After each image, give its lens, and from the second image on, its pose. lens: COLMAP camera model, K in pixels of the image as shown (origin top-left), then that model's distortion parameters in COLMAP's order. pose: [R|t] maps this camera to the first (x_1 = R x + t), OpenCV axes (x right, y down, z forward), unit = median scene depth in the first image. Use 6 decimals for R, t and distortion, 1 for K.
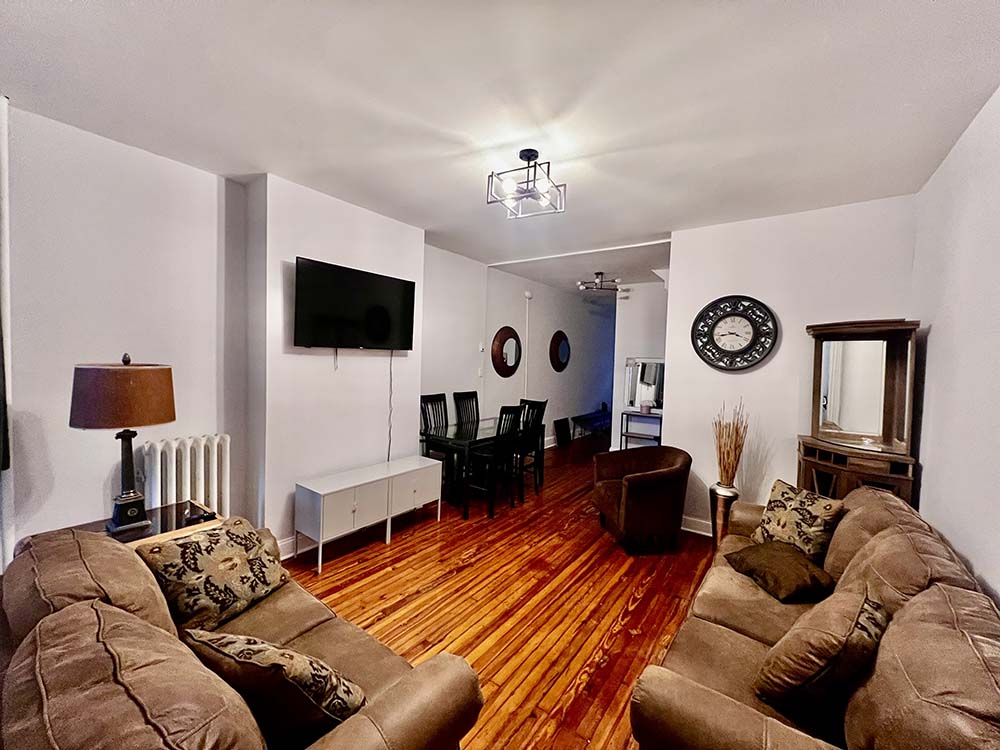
lens RADIAL K [[399.9, 0, 501.5], [0, 399.9, 369.5], [0, 0, 1]] dist [0.002266, 0.000529]
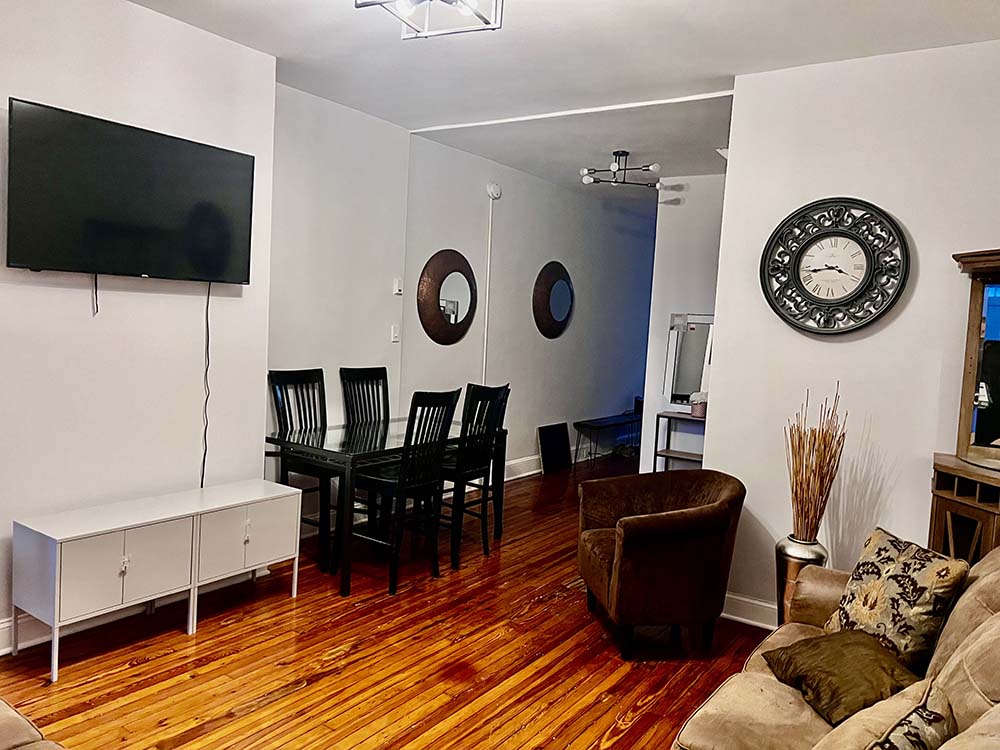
lens RADIAL K [[750.7, 0, 498.8], [0, 750.7, 375.0], [0, 0, 1]] dist [0.030640, -0.016585]
pose [[0.999469, 0.022810, 0.023263, 0.104581], [-0.023904, 0.998566, 0.047899, 0.018887], [-0.022137, -0.048430, 0.998581, -0.031127]]
